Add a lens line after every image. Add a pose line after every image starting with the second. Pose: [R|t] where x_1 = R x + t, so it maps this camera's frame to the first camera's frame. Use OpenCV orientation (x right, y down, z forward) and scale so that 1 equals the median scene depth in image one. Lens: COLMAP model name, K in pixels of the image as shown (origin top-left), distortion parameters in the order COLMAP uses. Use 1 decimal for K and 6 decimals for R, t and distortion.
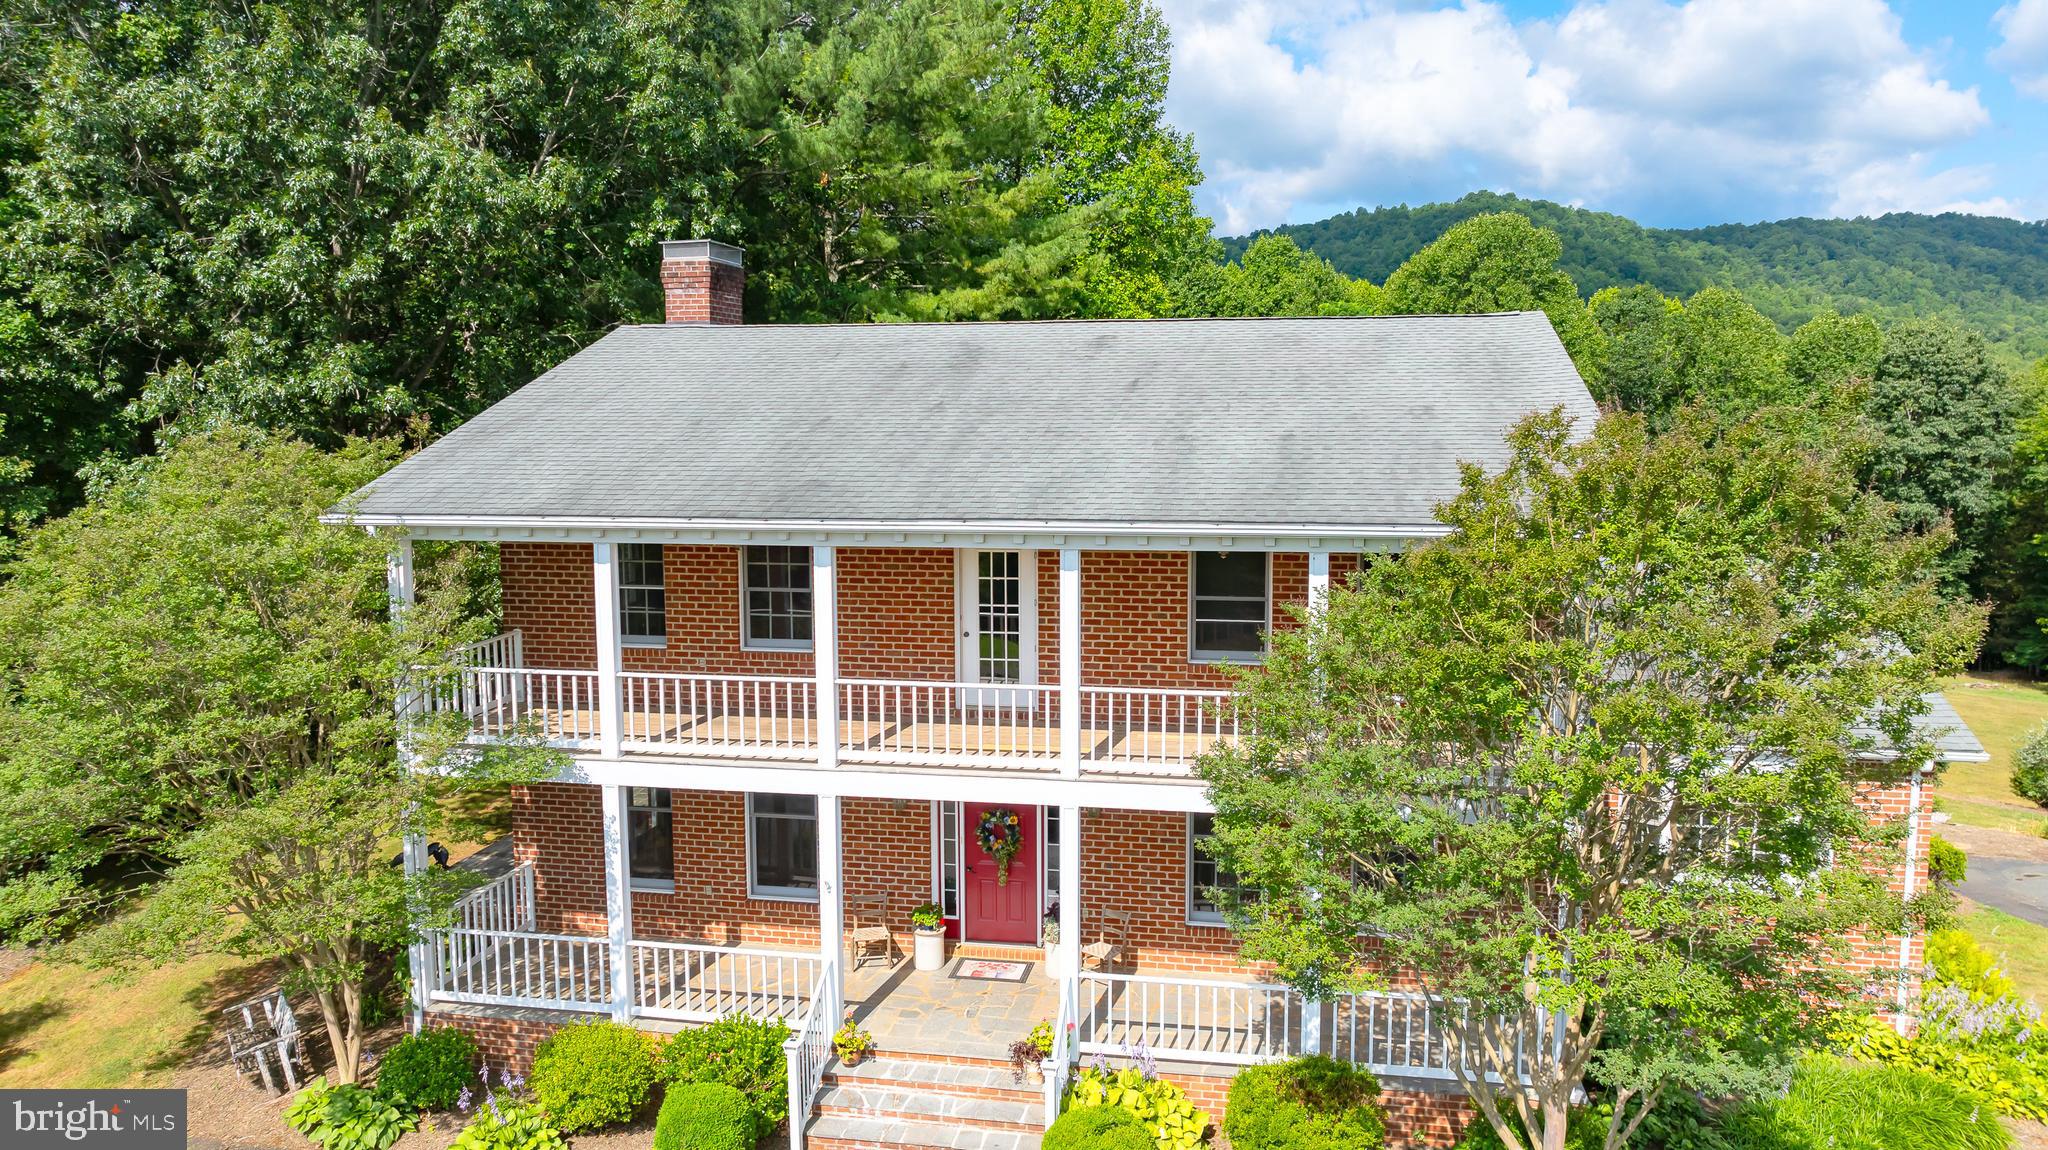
lens RADIAL K [[1508.4, 0, 1037.4], [0, 1508.4, 576.6], [0, 0, 1]] dist [-0.201714, 0.249428]
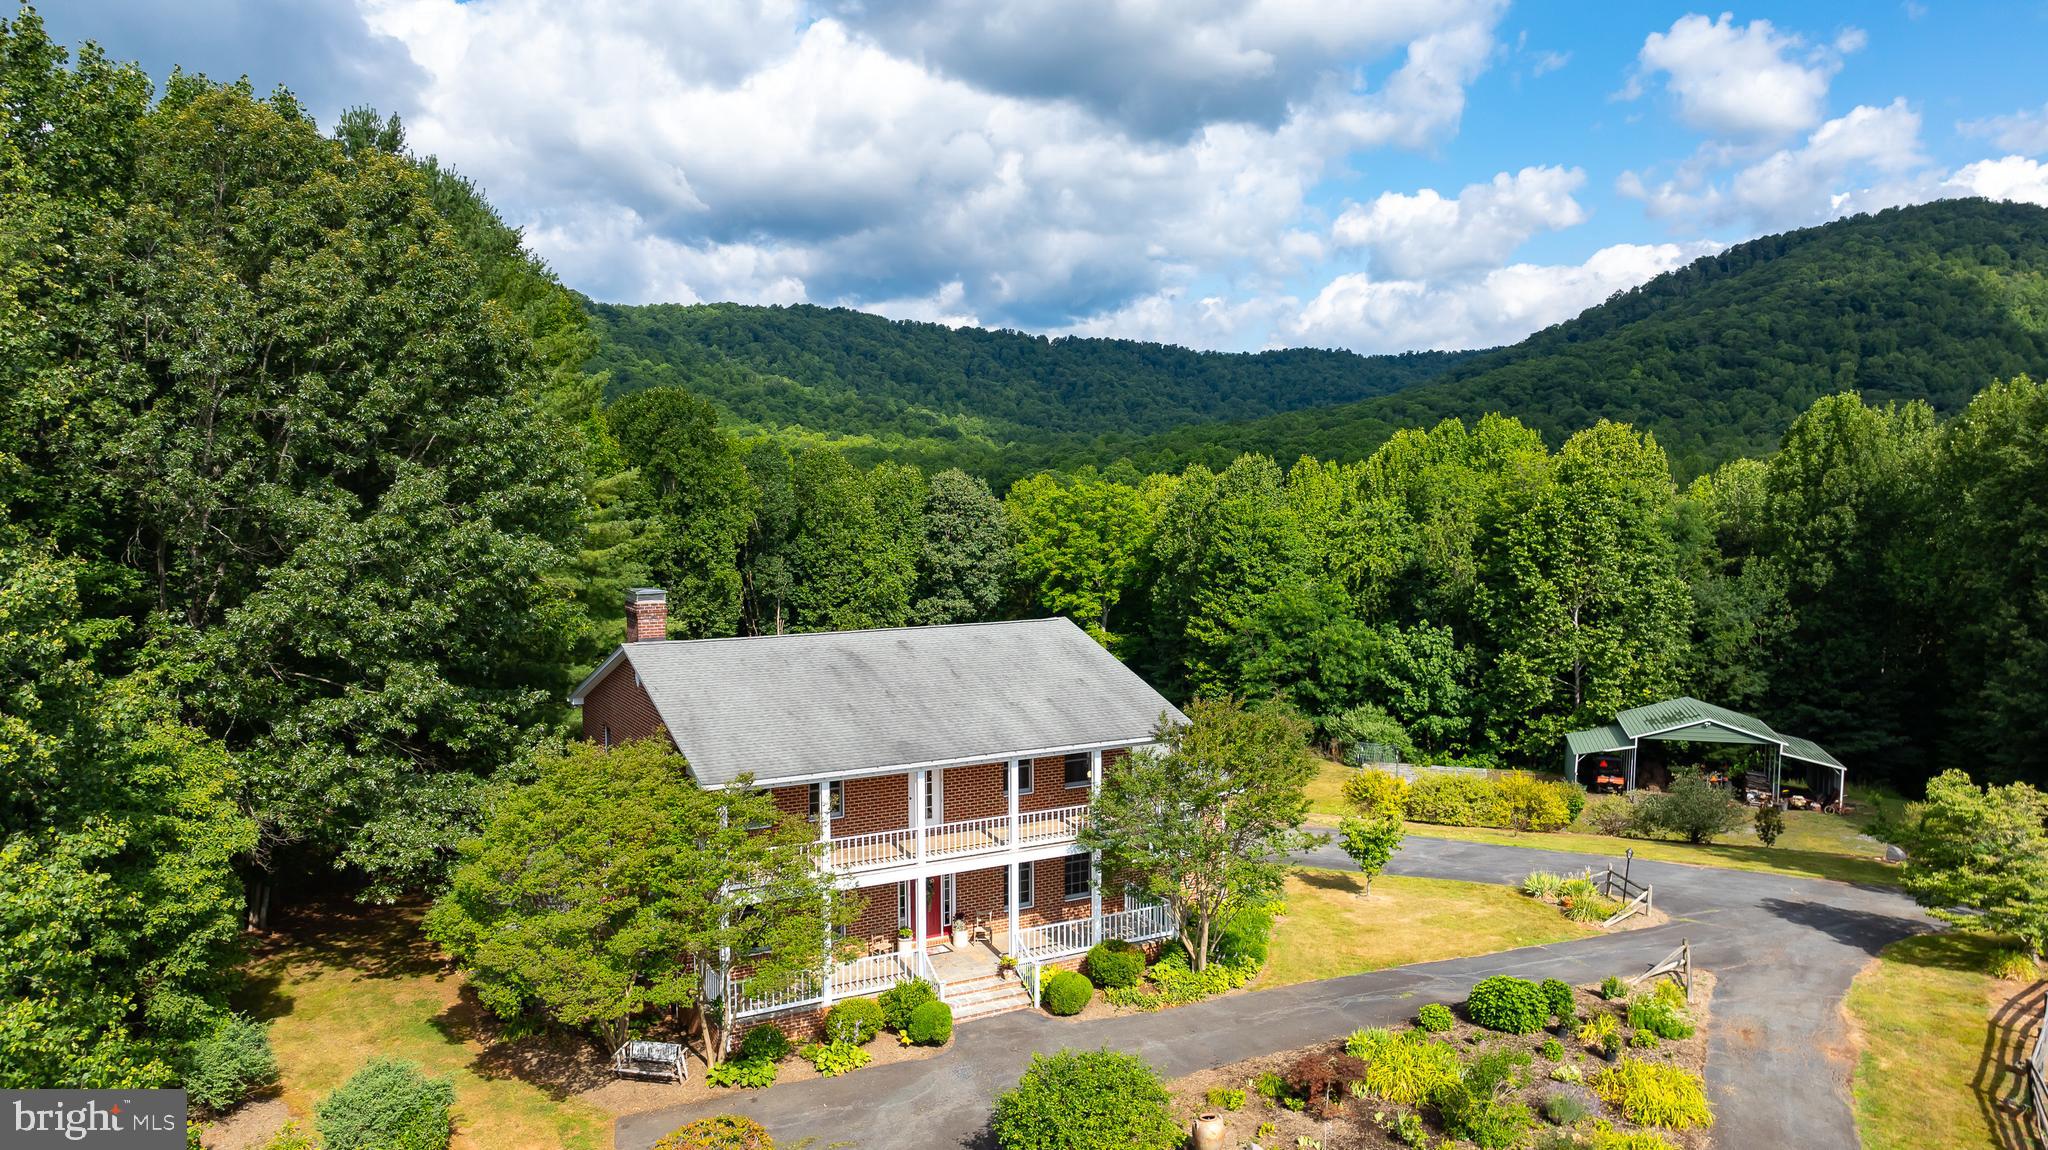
lens RADIAL K [[1473.6, 0, 1024.0], [0, 1473.6, 575.0], [0, 0, 1]] dist [-0.007388, -0.004421]
pose [[0.771213, -0.037281, 0.635484, -0.271465], [0.059910, 0.998103, -0.014152, -0.052210], [-0.633751, 0.048986, 0.771984, -0.168351]]
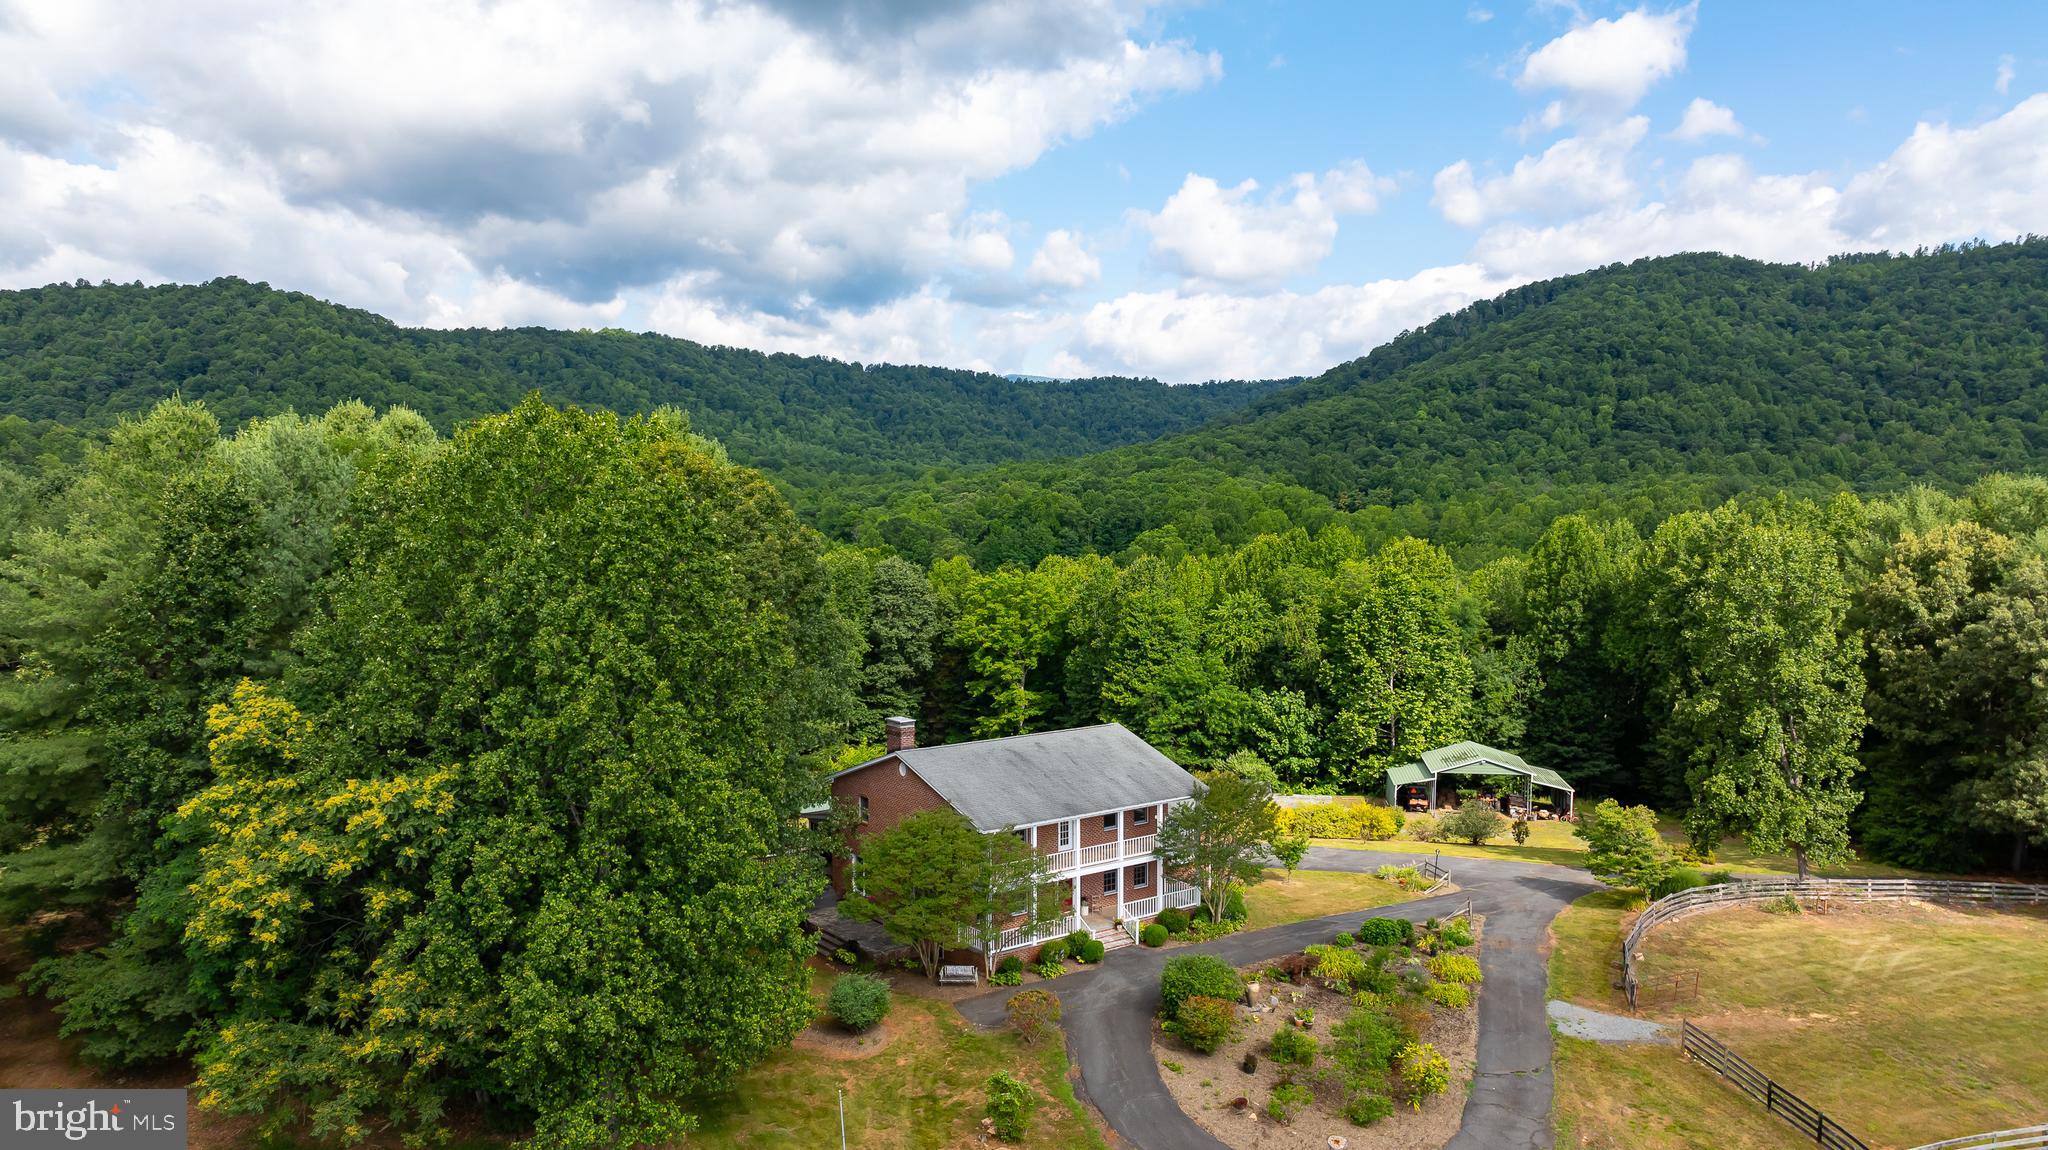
lens RADIAL K [[1503.5, 0, 1024.0], [0, 1503.5, 575.0], [0, 0, 1]] dist [0.067469, -0.278430]
pose [[0.677525, -0.037728, 0.734532, -0.638295], [0.071956, 0.997293, -0.015147, -0.124487], [-0.731972, 0.063117, 0.678405, -0.357352]]
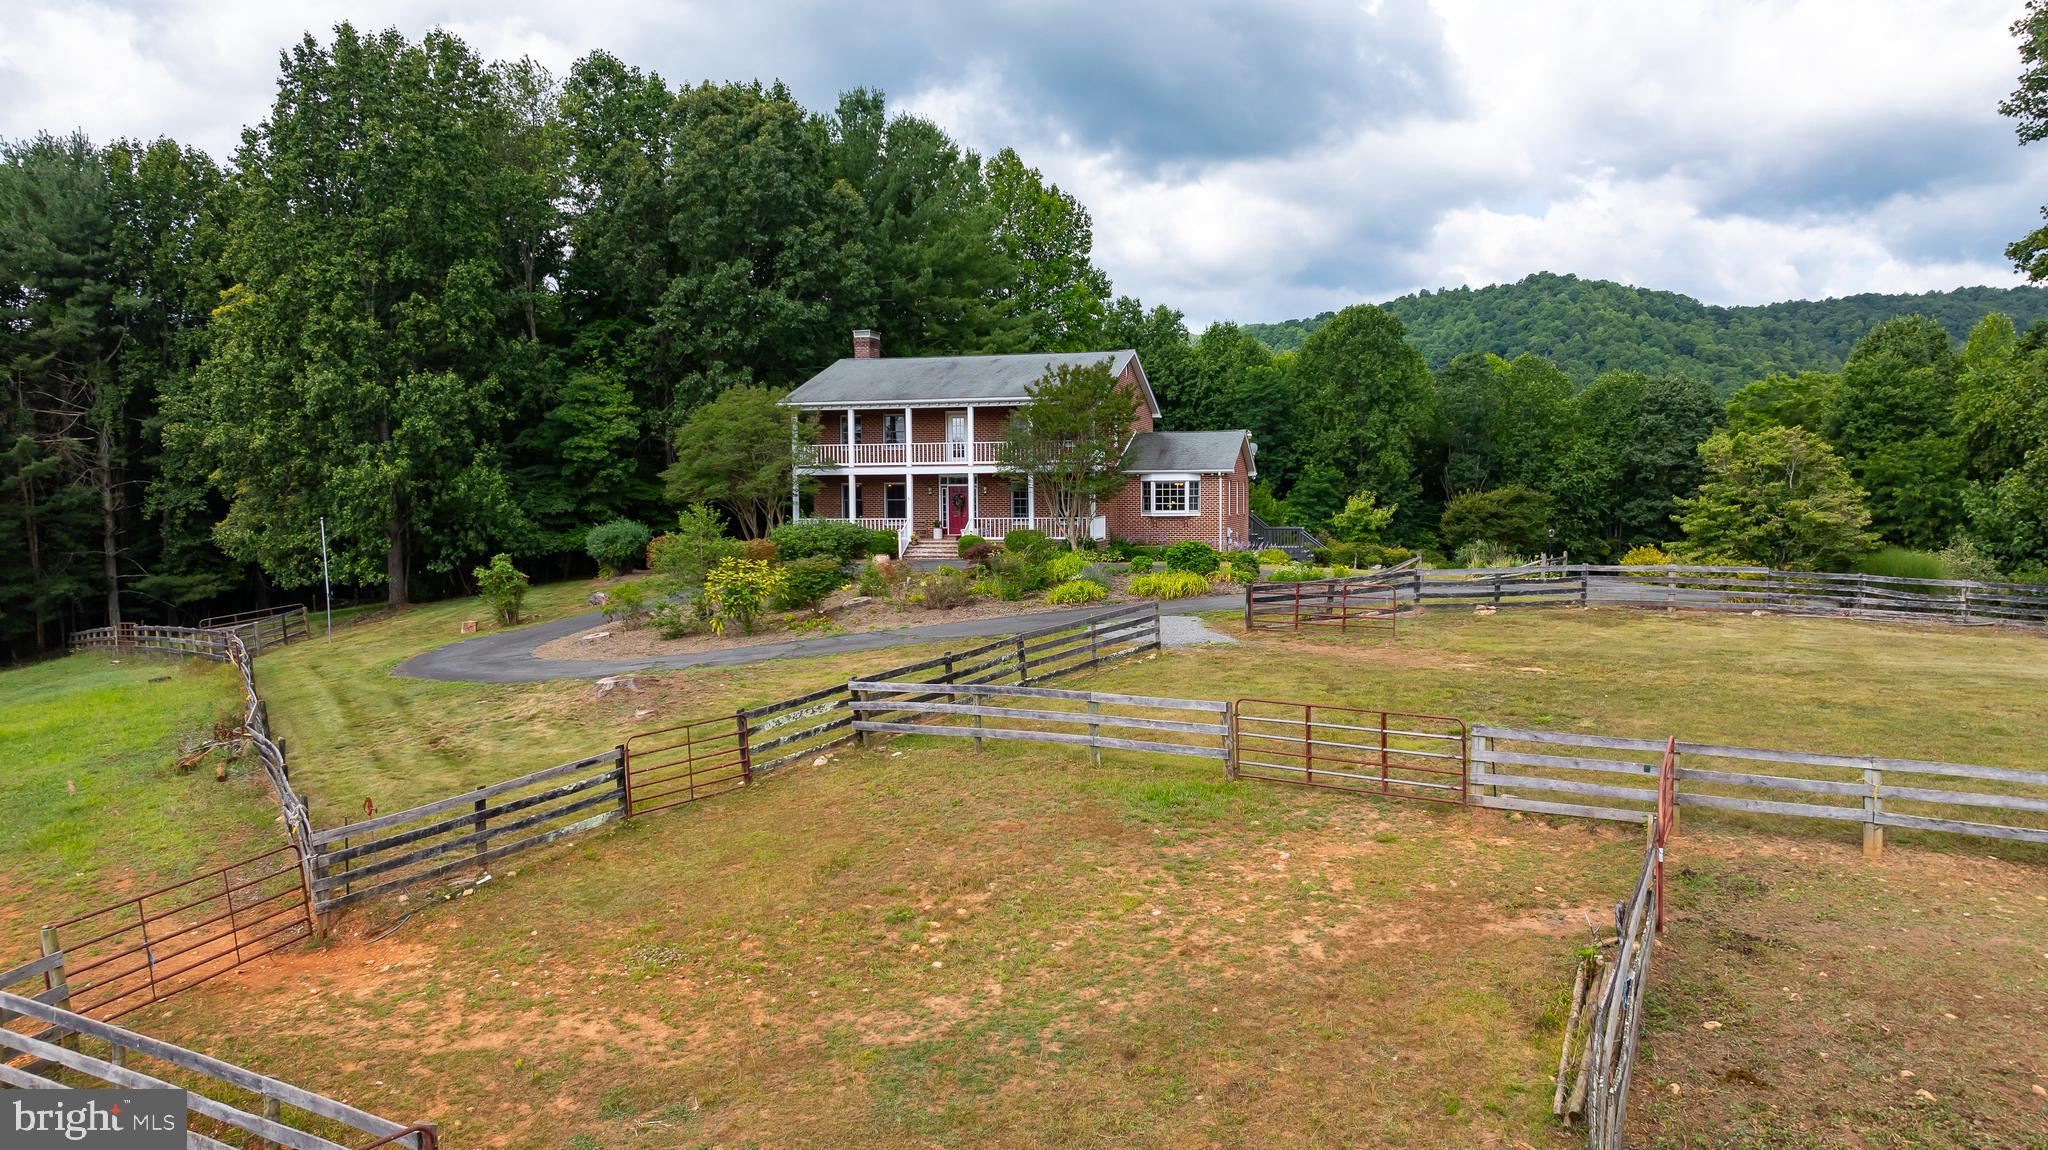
lens RADIAL K [[1473.6, 0, 1024.0], [0, 1473.6, 575.0], [0, 0, 1]] dist [-0.007388, -0.004421]
pose [[0.997463, 0.007426, -0.070798, 0.079119], [-0.011333, 0.998425, -0.054943, 0.113881], [0.070278, 0.055606, 0.995976, -0.509742]]
